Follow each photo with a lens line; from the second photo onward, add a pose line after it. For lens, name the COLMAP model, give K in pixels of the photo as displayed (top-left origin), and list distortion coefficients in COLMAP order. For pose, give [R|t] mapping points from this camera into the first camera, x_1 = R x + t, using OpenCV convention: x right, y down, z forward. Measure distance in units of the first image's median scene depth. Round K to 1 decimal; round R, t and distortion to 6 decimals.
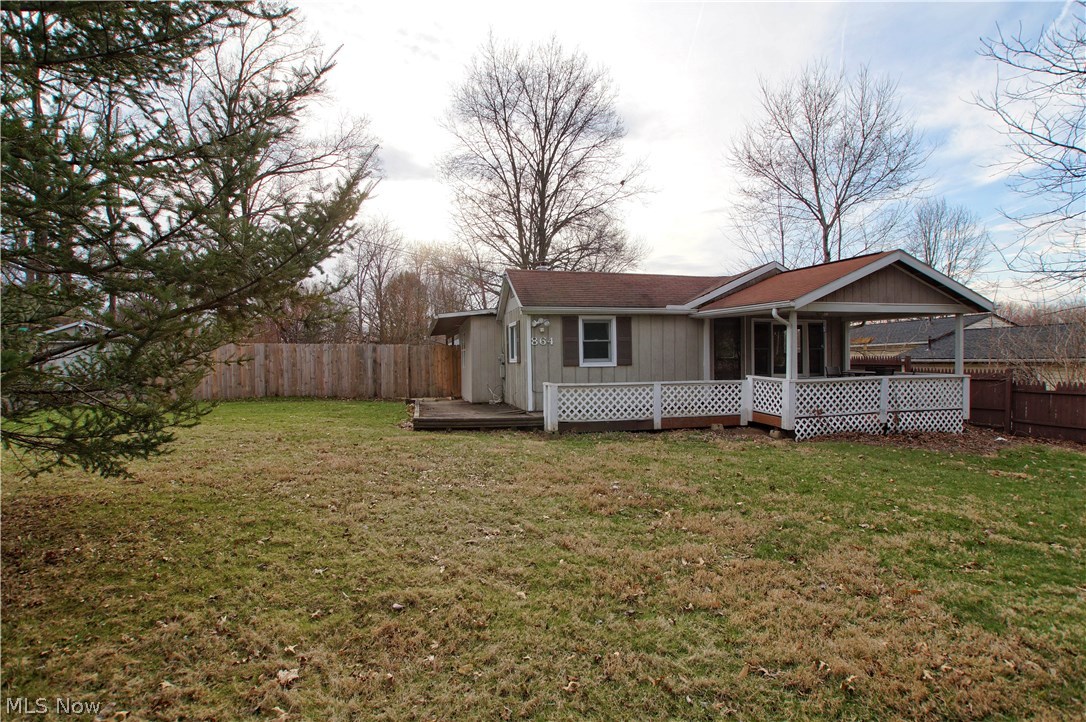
lens RADIAL K [[527.9, 0, 539.7], [0, 527.9, 364.0], [0, 0, 1]] dist [-0.082127, 0.040351]
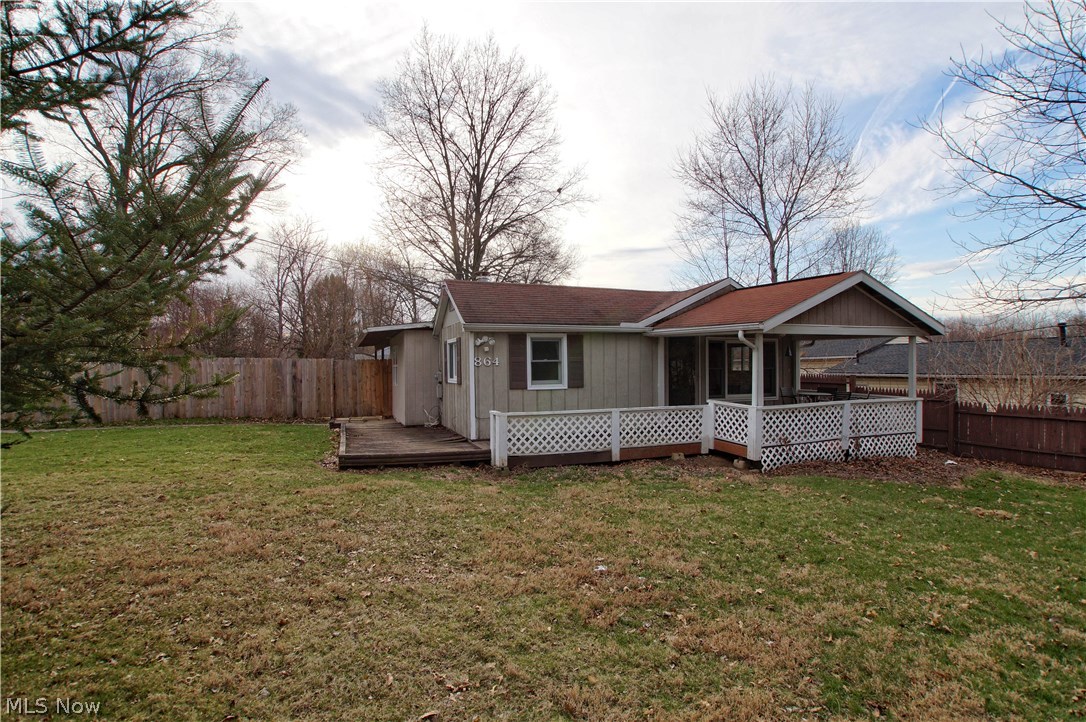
lens RADIAL K [[527.9, 0, 539.7], [0, 527.9, 364.0], [0, 0, 1]] dist [-0.082127, 0.040351]
pose [[0.991335, 0.003314, 0.131313, -0.023283], [-0.001861, 0.999936, -0.011189, -0.028946], [-0.131341, 0.010848, 0.991278, 0.096855]]
